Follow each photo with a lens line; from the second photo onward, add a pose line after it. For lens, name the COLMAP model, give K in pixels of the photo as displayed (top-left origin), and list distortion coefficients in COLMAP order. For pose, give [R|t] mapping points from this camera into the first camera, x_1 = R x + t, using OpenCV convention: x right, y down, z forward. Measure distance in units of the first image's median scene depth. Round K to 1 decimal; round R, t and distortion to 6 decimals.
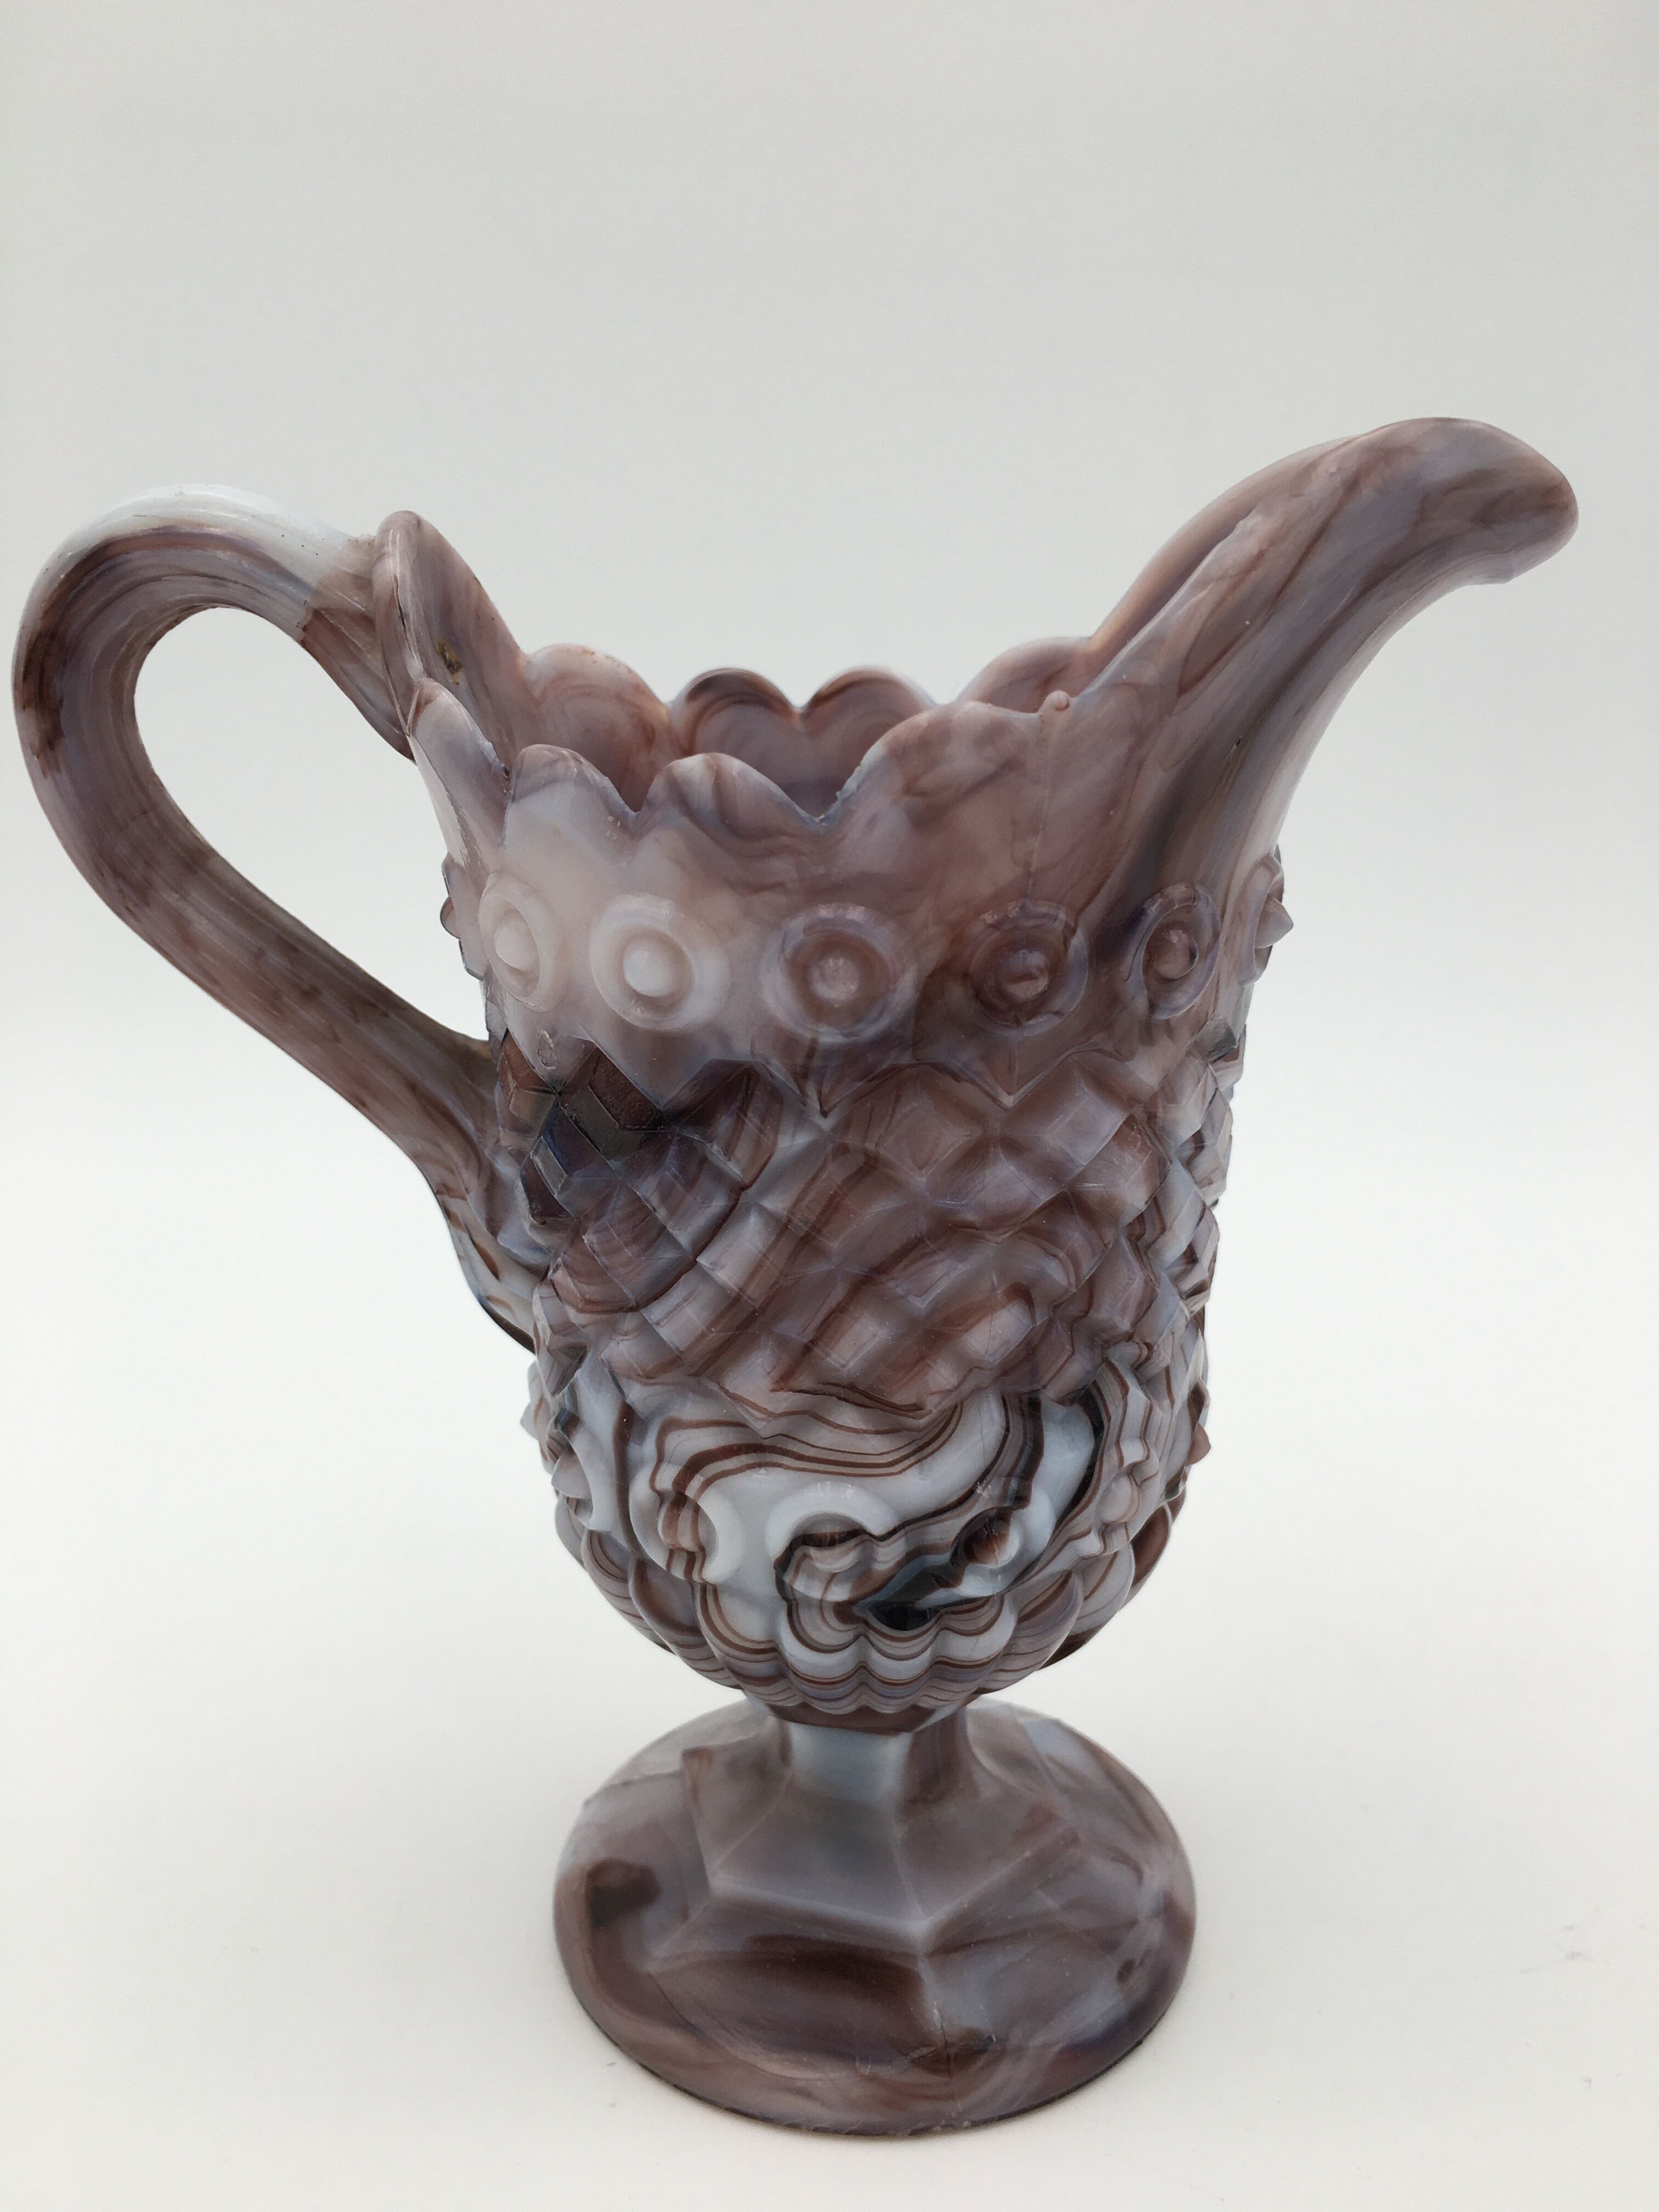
lens RADIAL K [[1976.3, 0, 838.5], [0, 1976.3, 1106.1], [0, 0, 1]] dist [0.018747, -0.005974]
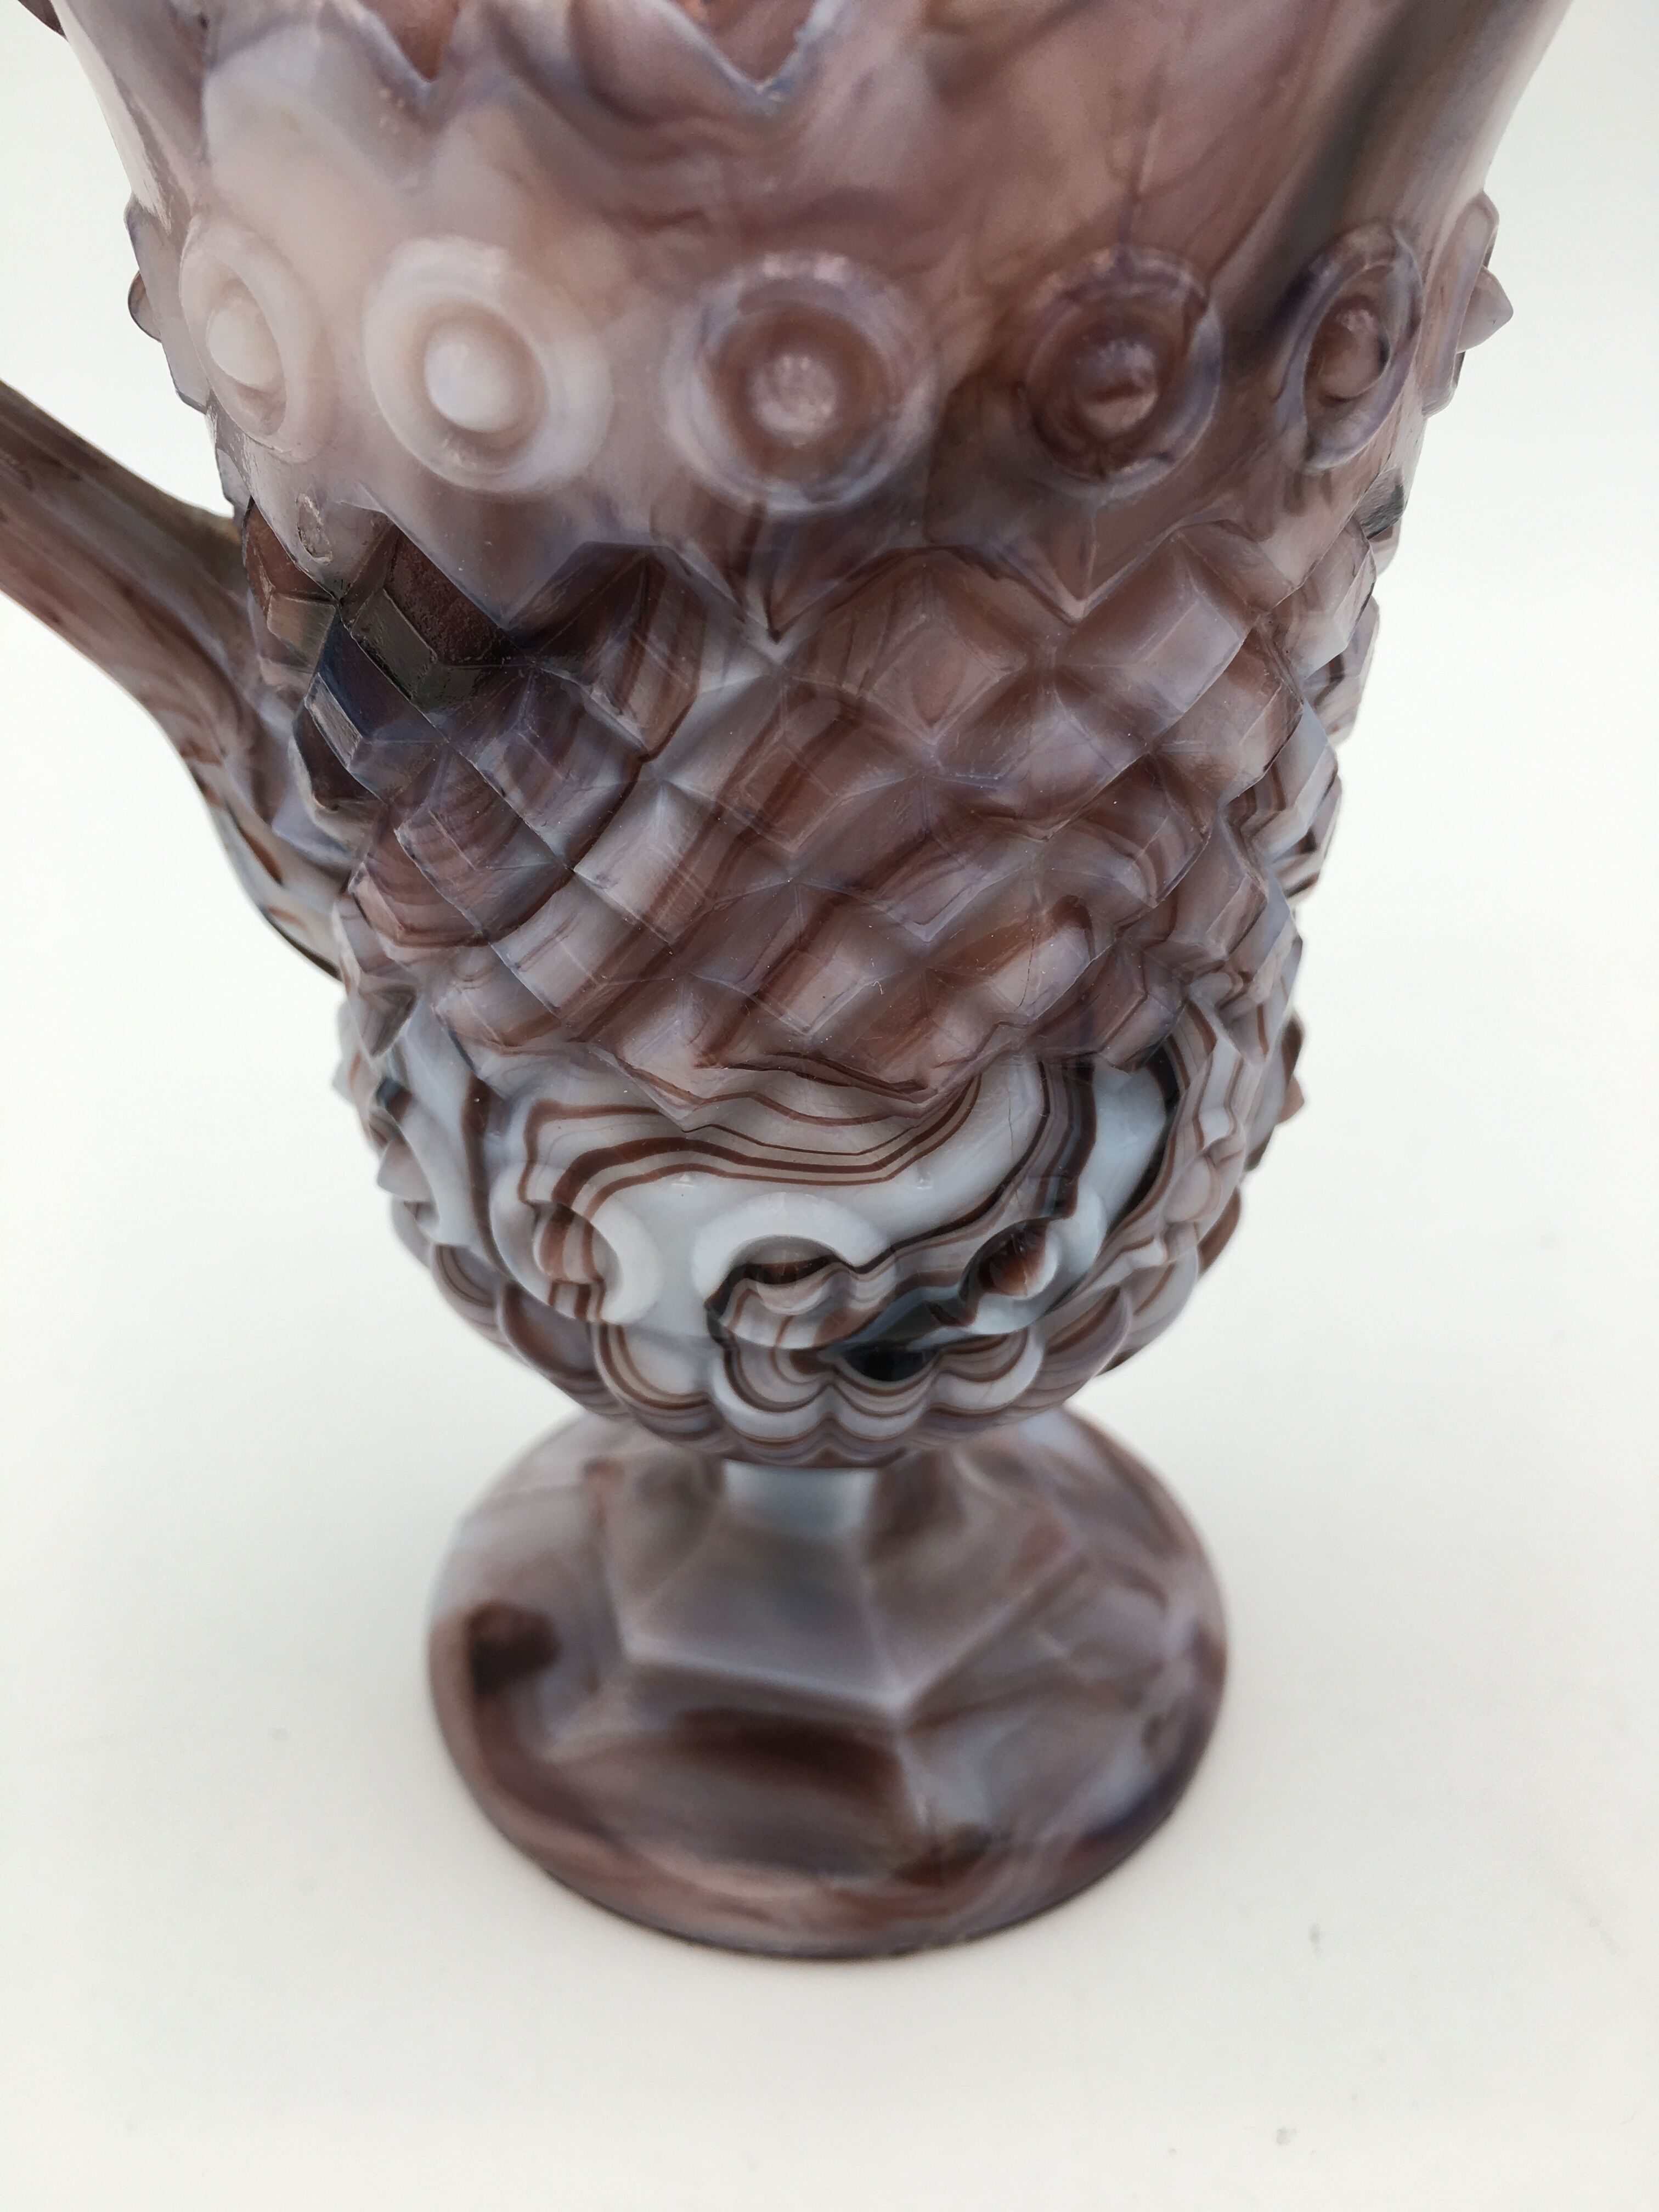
lens RADIAL K [[1976.3, 0, 838.5], [0, 1976.3, 1106.1], [0, 0, 1]] dist [0.018747, -0.005974]
pose [[0.998103, -0.023156, 0.057051, -0.024236], [0.008442, 0.969305, 0.245718, -0.004610], [-0.060990, -0.244770, 0.967661, 0.351929]]
